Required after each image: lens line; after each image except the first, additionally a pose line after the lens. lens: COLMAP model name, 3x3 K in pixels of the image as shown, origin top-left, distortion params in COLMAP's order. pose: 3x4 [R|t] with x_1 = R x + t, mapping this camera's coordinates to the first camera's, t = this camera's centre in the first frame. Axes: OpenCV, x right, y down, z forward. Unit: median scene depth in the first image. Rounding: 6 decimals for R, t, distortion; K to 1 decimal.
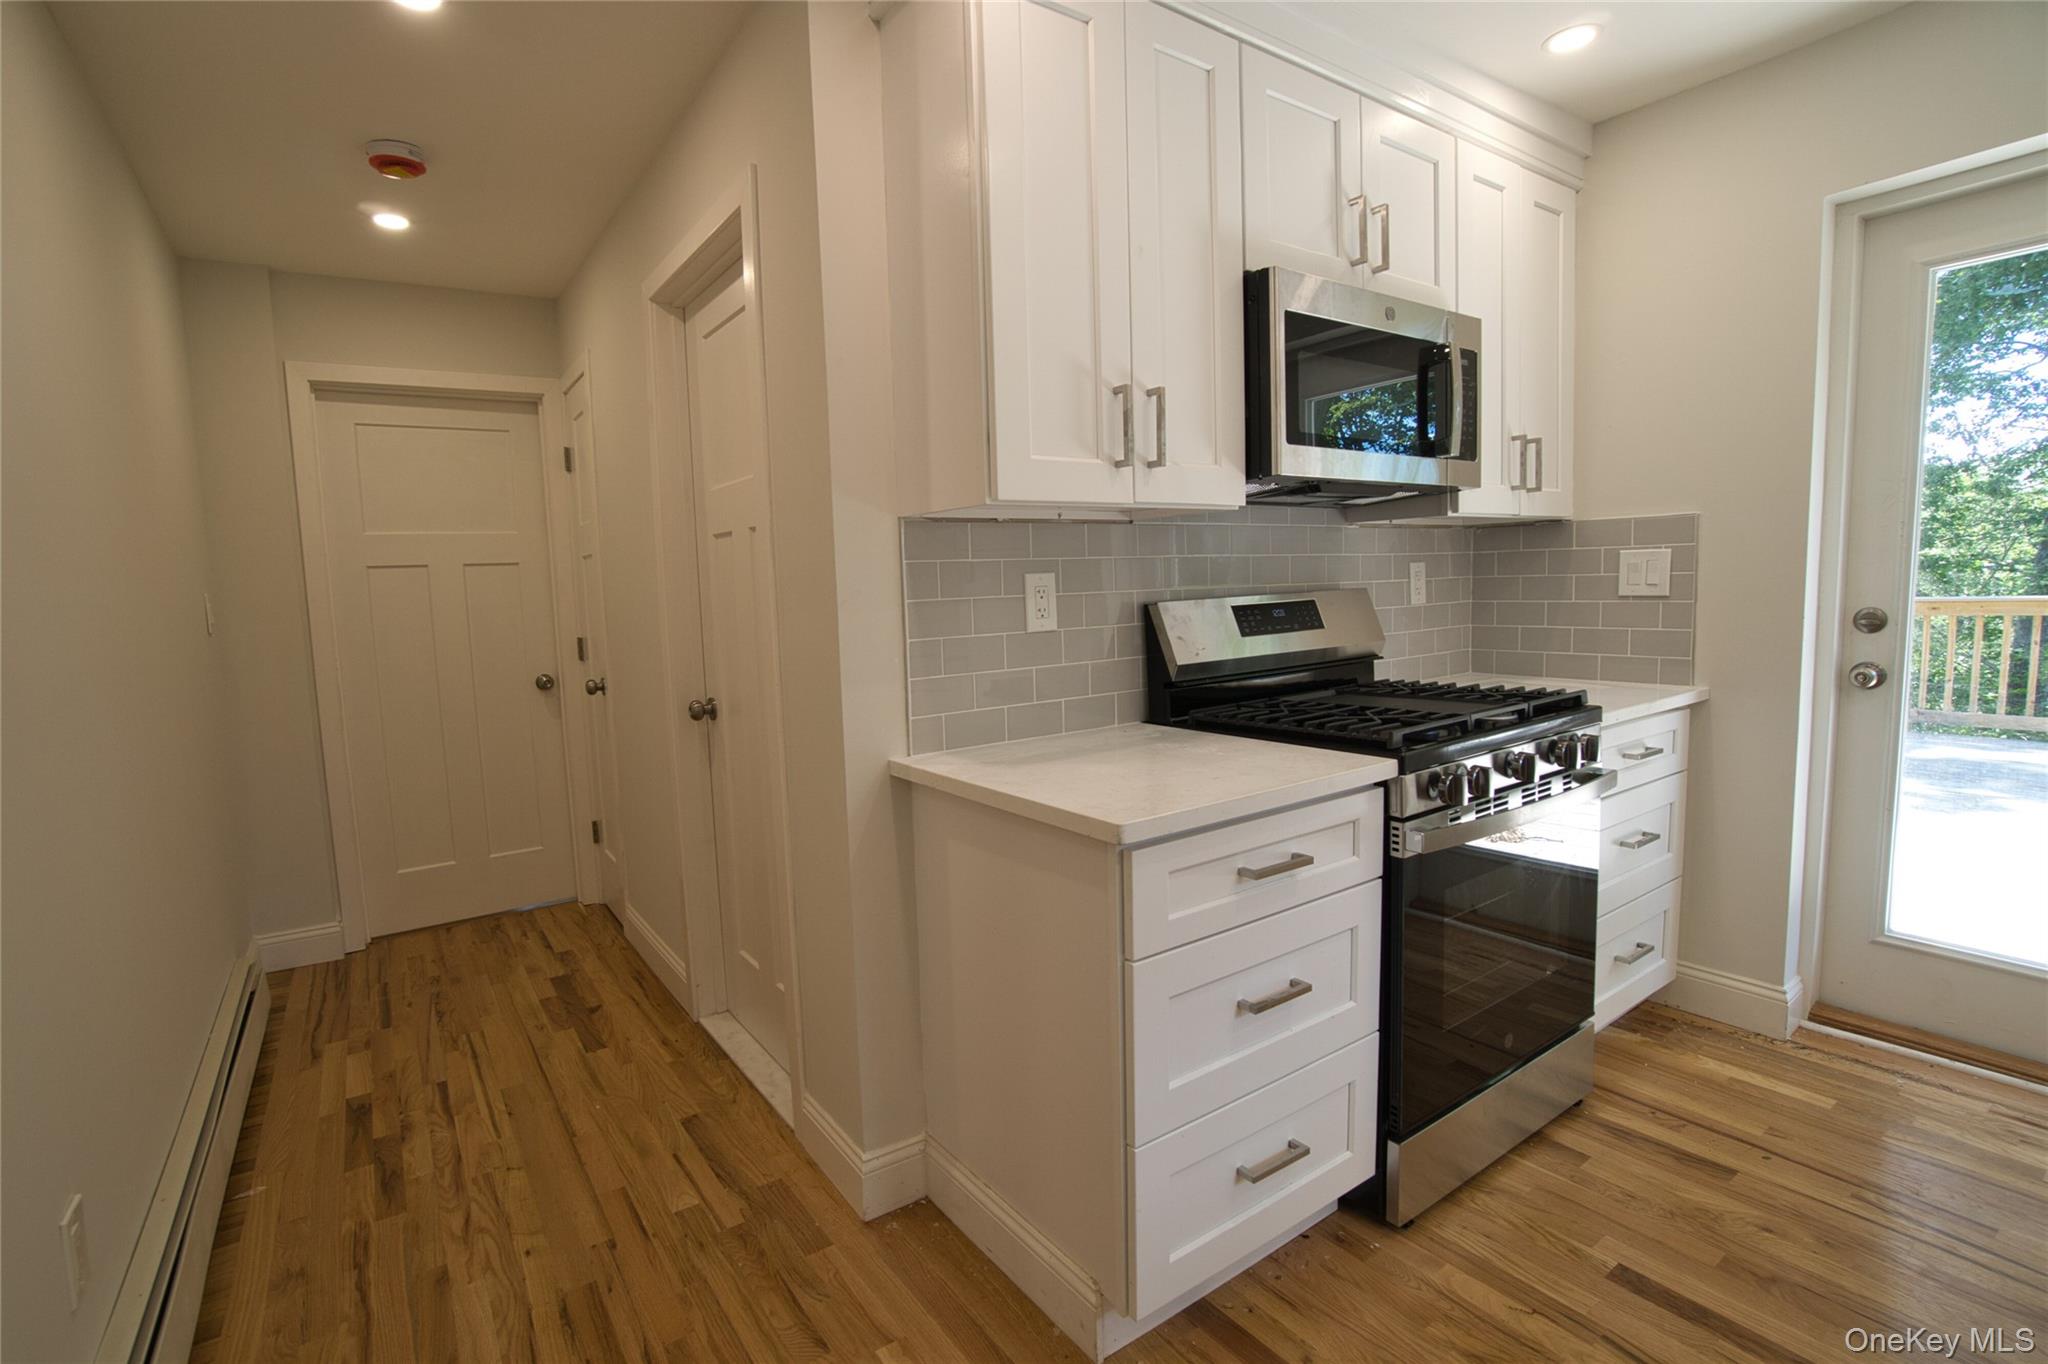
lens RADIAL K [[894.4, 0, 967.0], [0, 894.4, 672.8], [0, 0, 1]] dist [-0.016273, 0.002141]
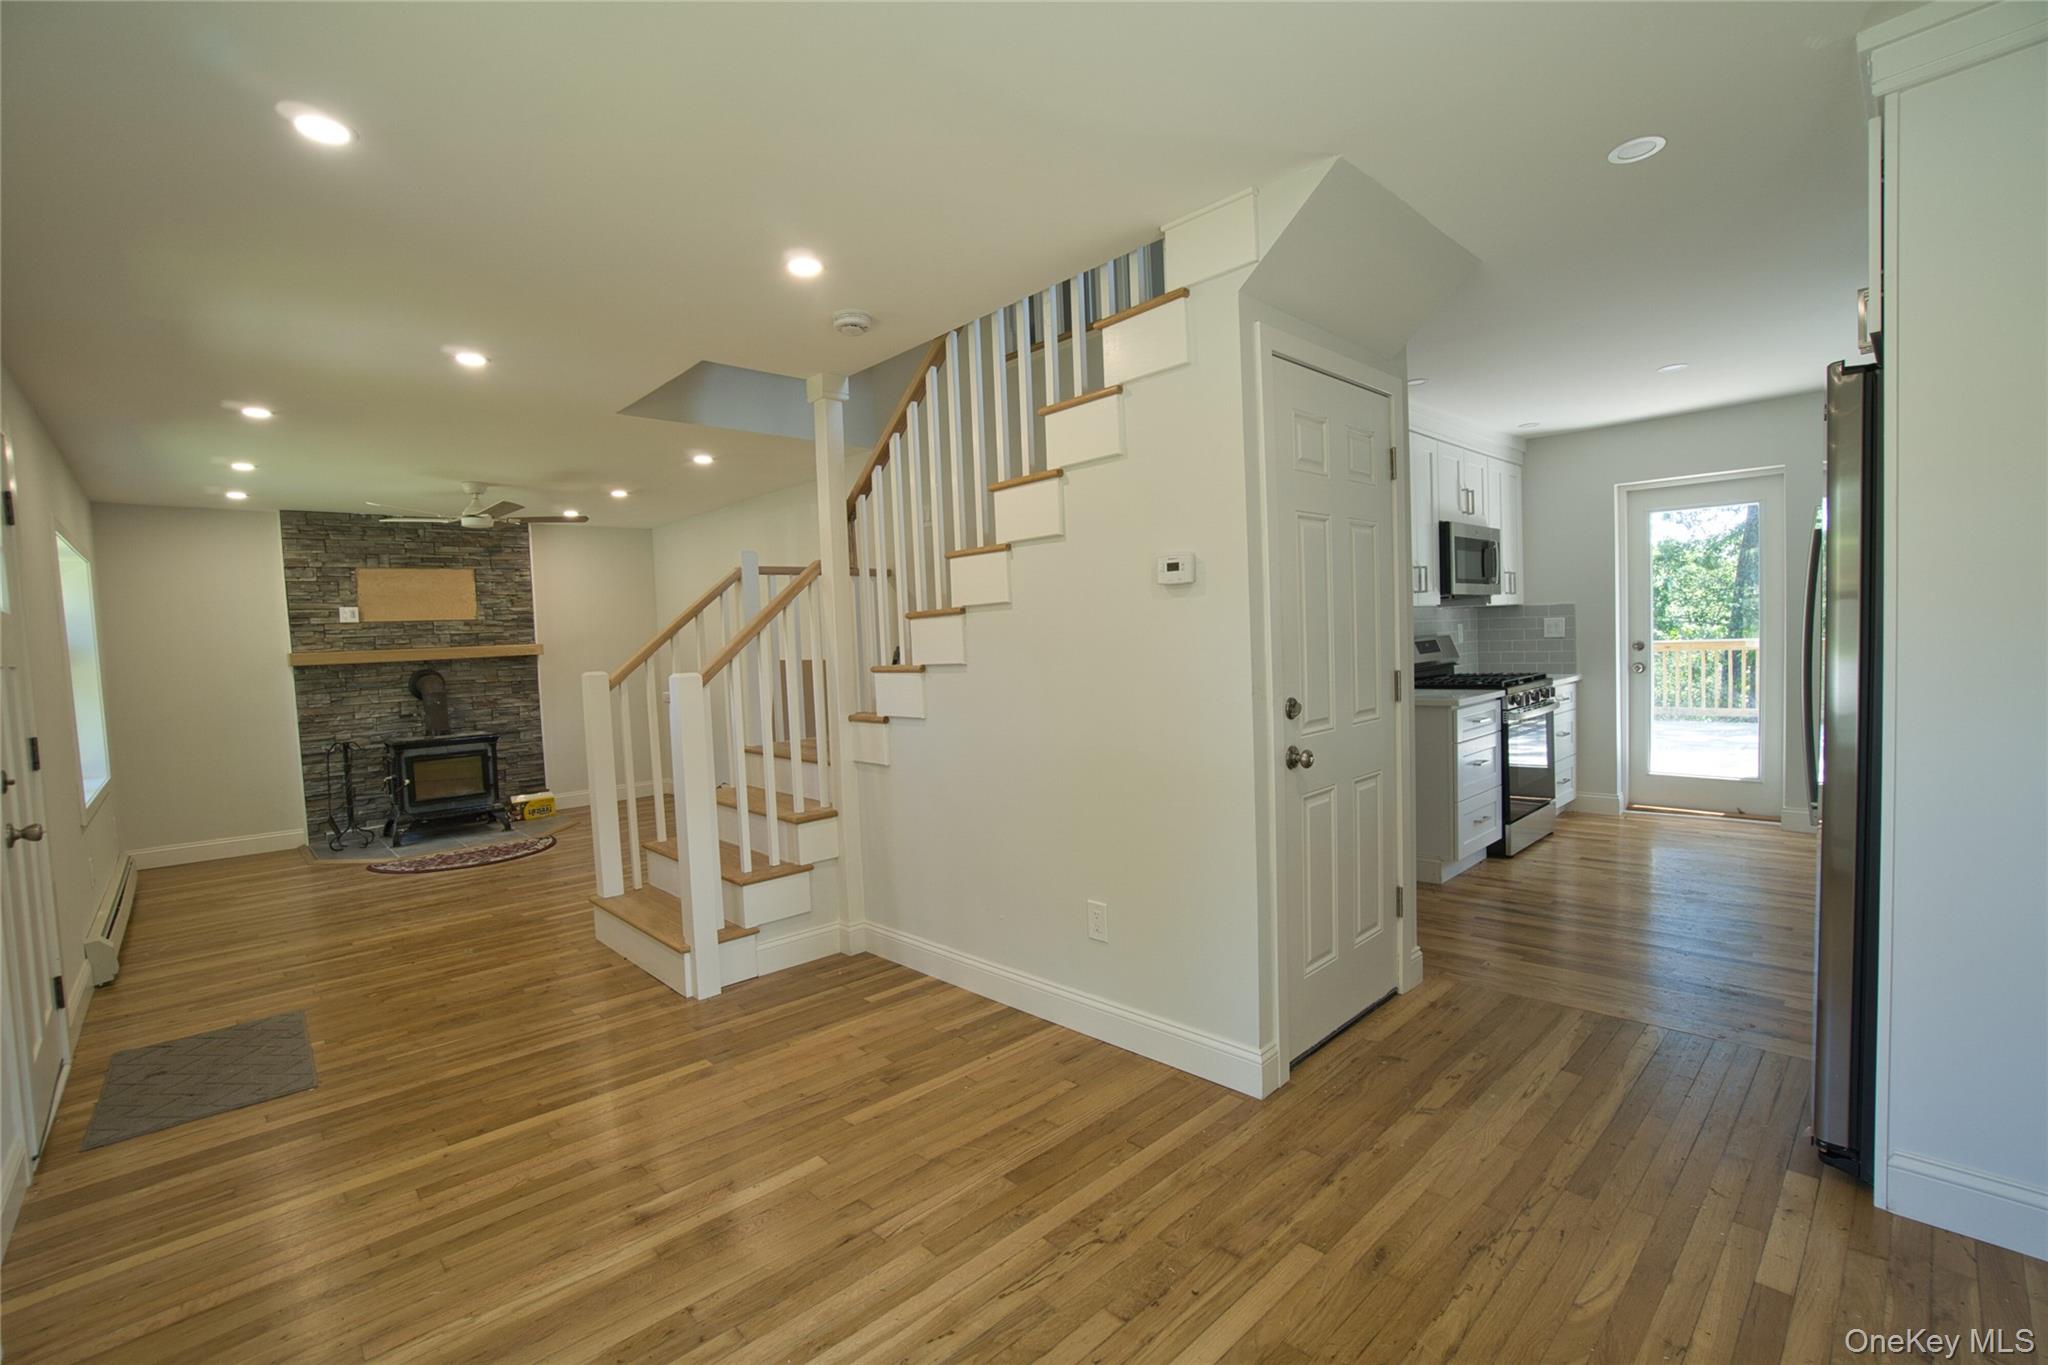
lens RADIAL K [[894.4, 0, 978.3], [0, 894.4, 679.4], [0, 0, 1]] dist [-0.016273, 0.002141]
pose [[0.986607, -0.012821, 0.162612, -1.221003], [0.021831, 0.998316, -0.053738, 0.127640], [-0.161650, 0.056568, 0.985226, -1.159538]]
